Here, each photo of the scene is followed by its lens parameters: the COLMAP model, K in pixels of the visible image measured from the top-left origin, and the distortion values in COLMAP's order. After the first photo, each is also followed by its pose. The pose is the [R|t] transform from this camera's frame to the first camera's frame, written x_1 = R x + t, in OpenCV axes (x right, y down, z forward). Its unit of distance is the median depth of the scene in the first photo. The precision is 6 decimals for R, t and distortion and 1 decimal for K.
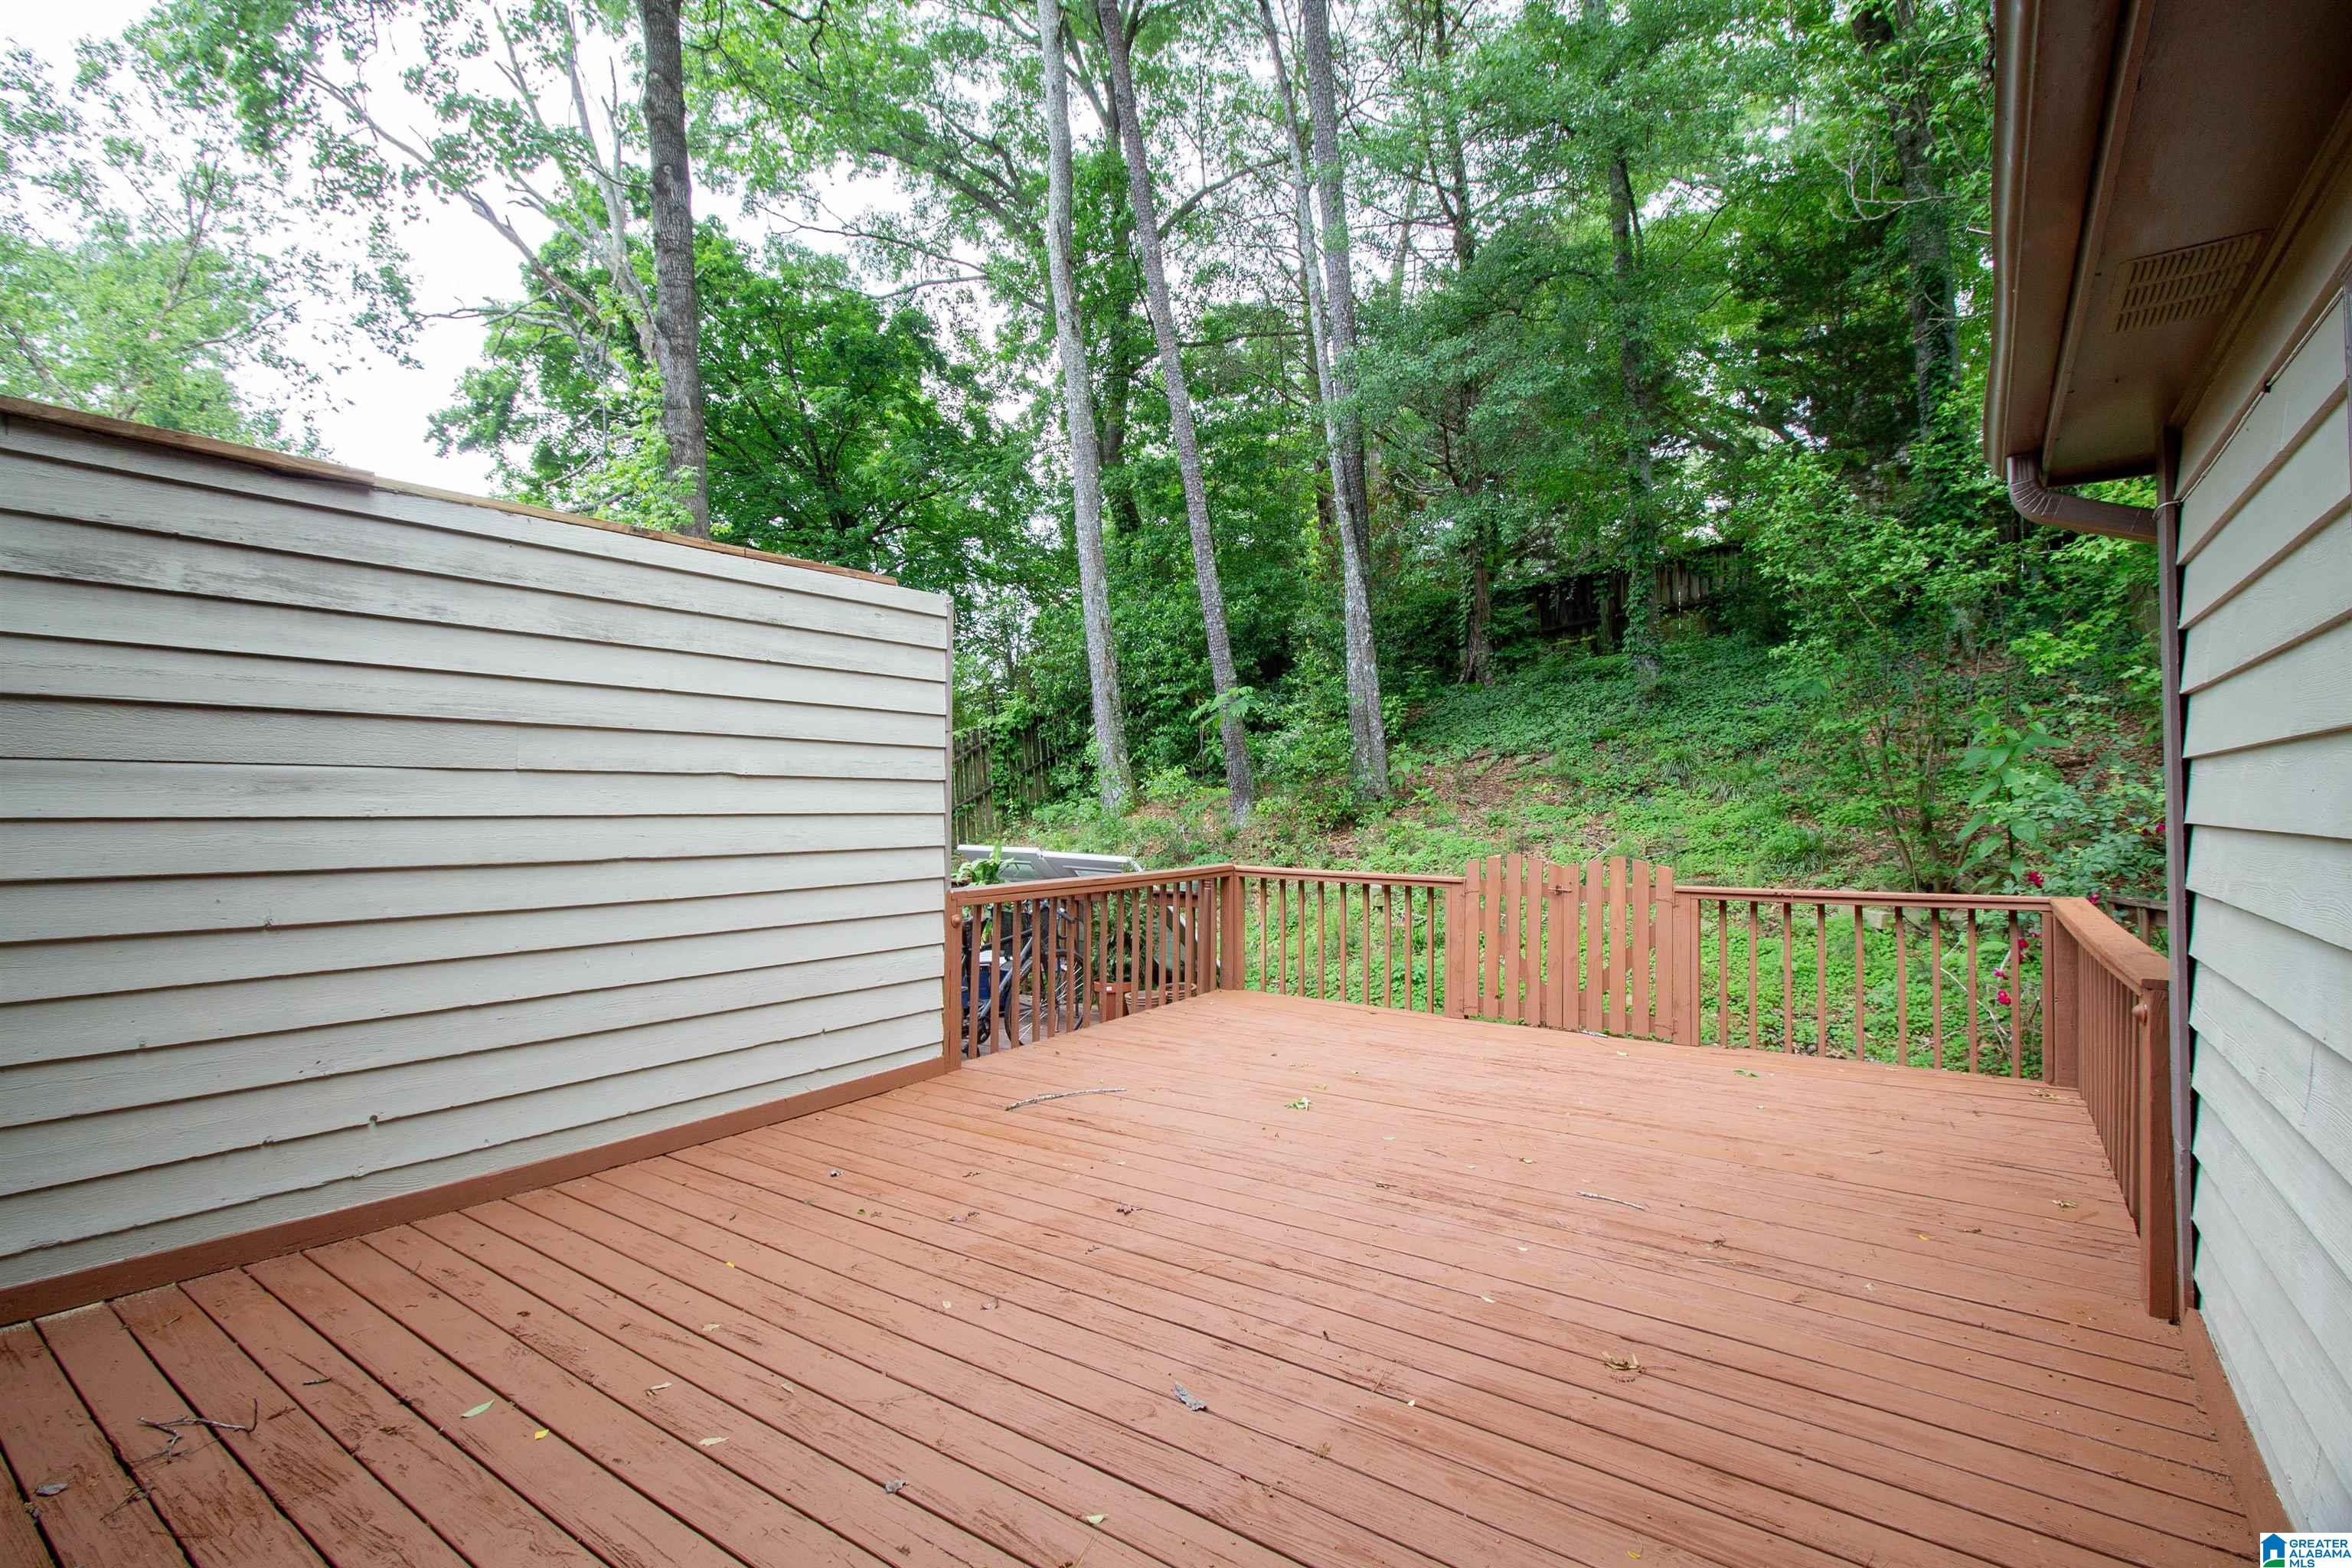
lens RADIAL K [[1110.5, 0, 1192.8], [0, 1110.5, 776.0], [0, 0, 1]] dist [-0.012450, 0.001031]
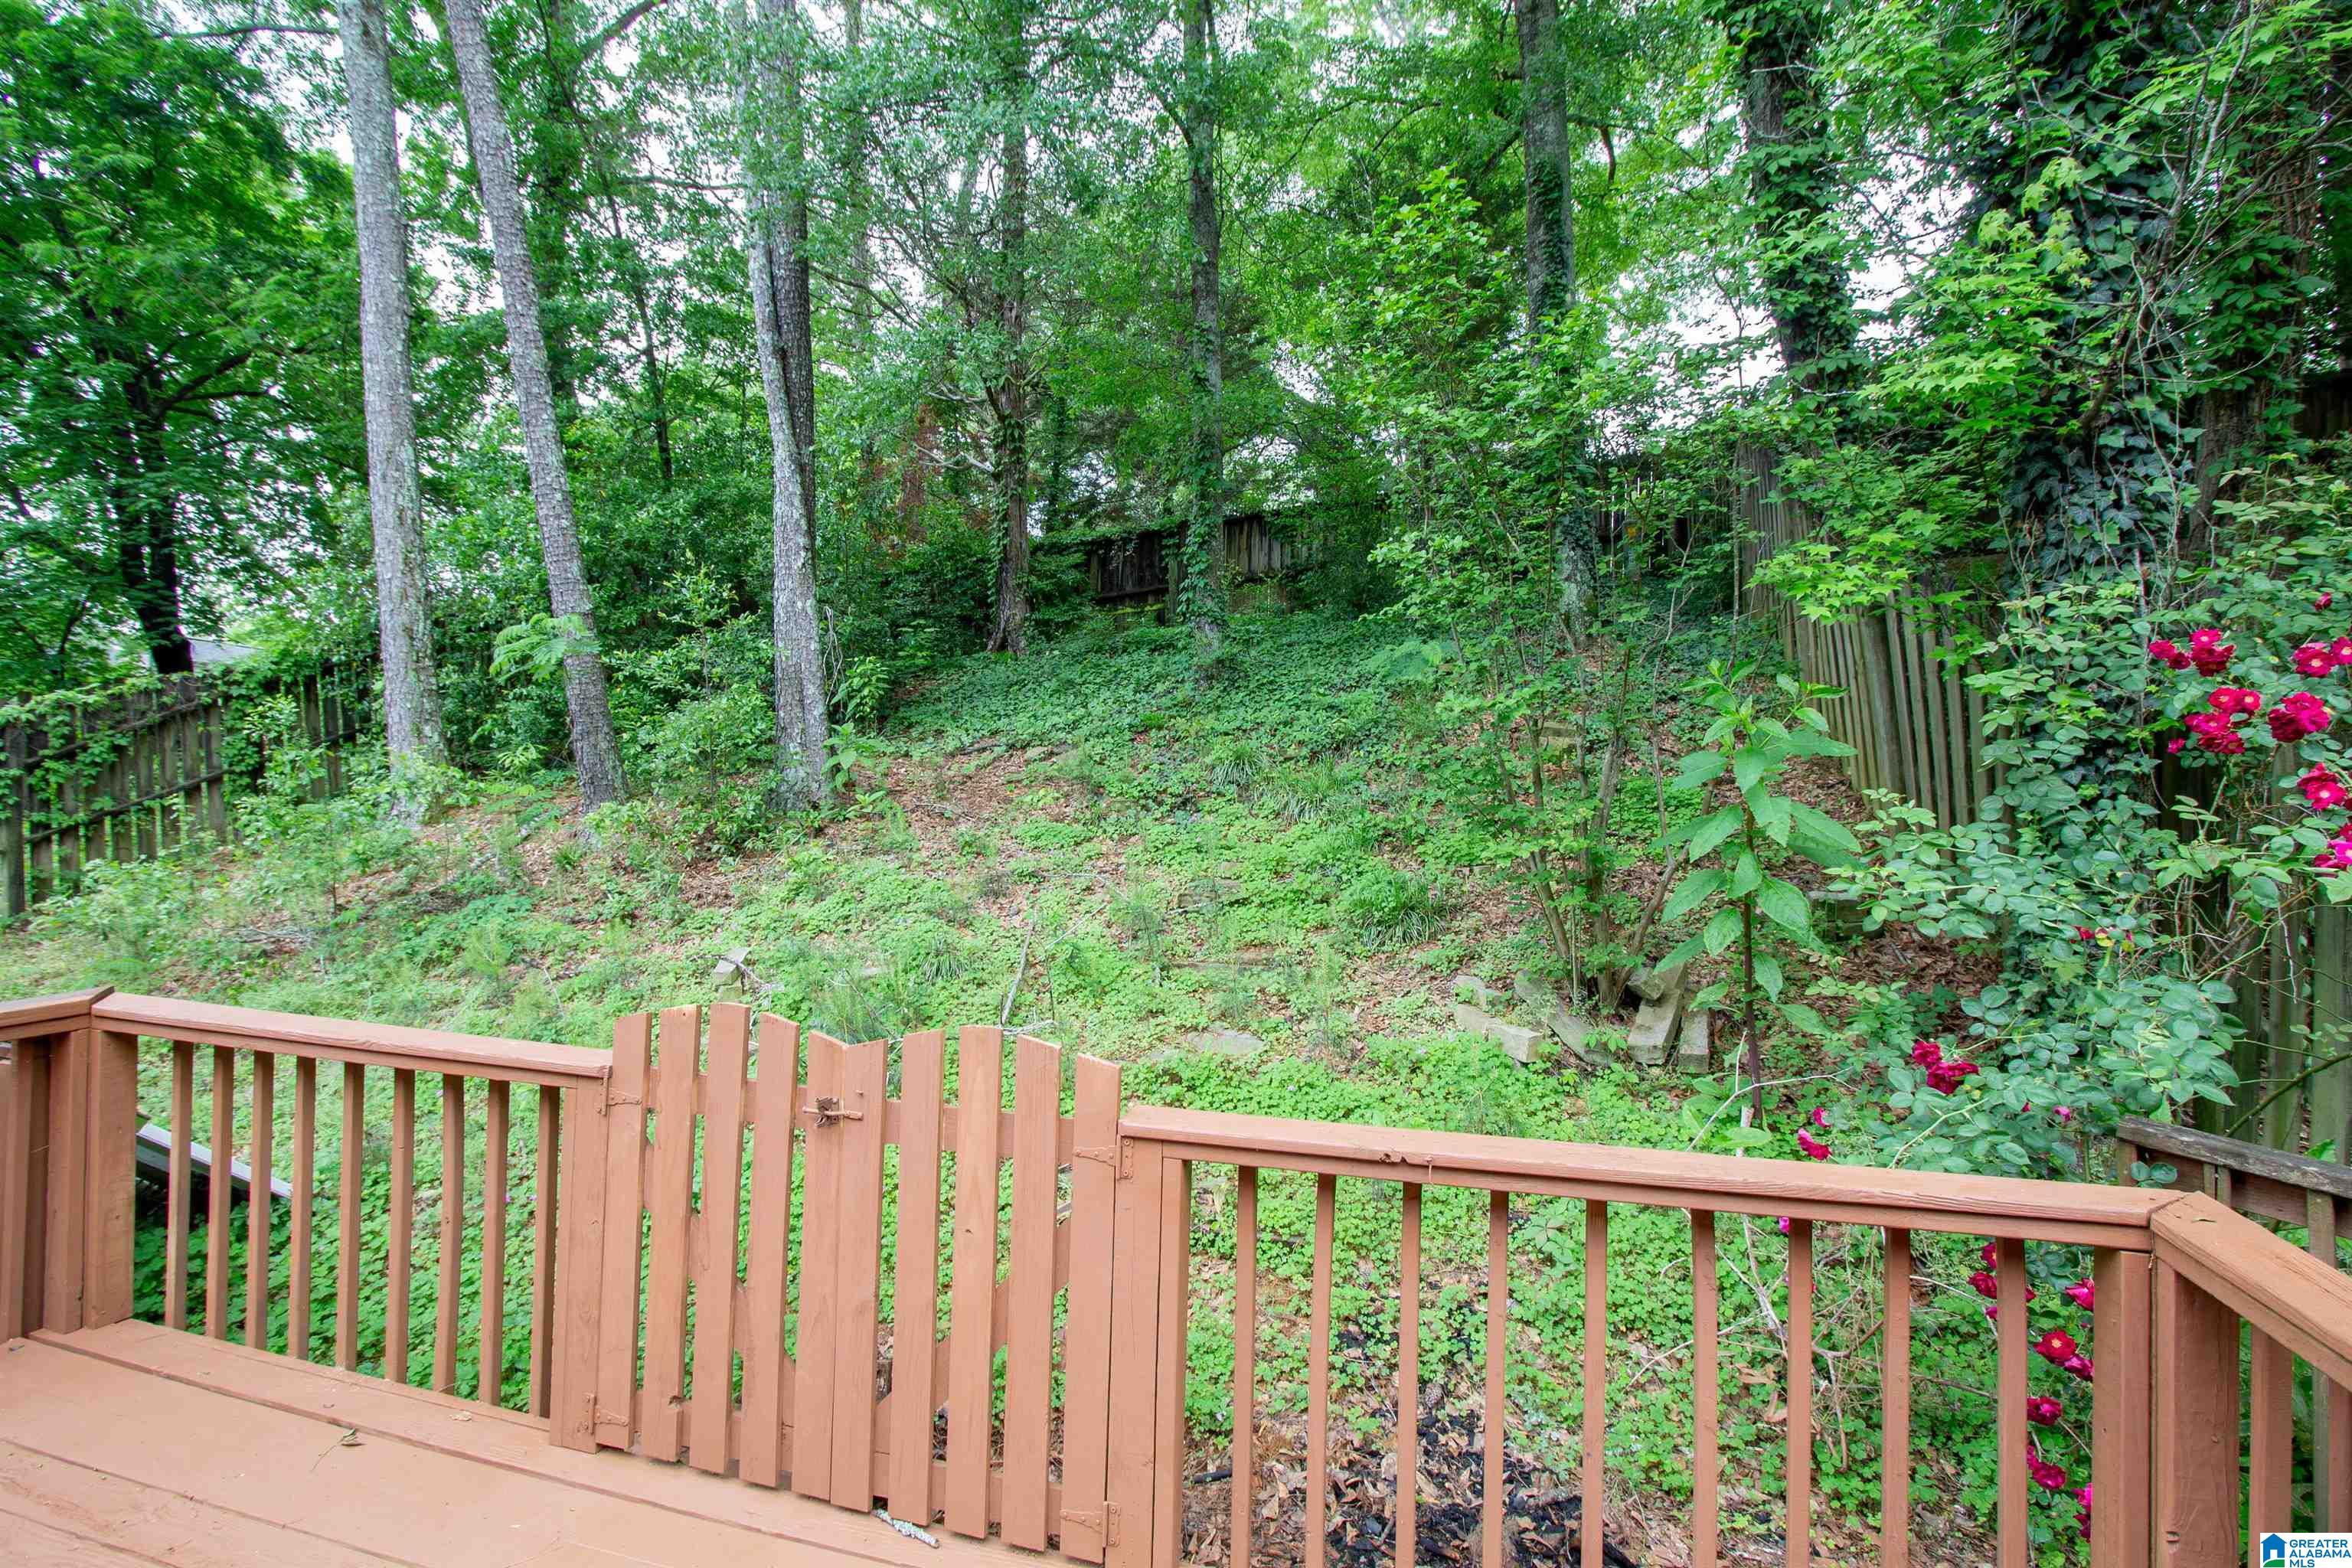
lens RADIAL K [[1110.5, 0, 1192.8], [0, 1110.5, 776.0], [0, 0, 1]] dist [-0.012450, 0.001031]
pose [[0.941378, 0.024357, 0.336473, 0.170861], [-0.026460, 0.999648, 0.001664, -0.004890], [-0.336315, -0.010470, 0.941692, 0.337934]]
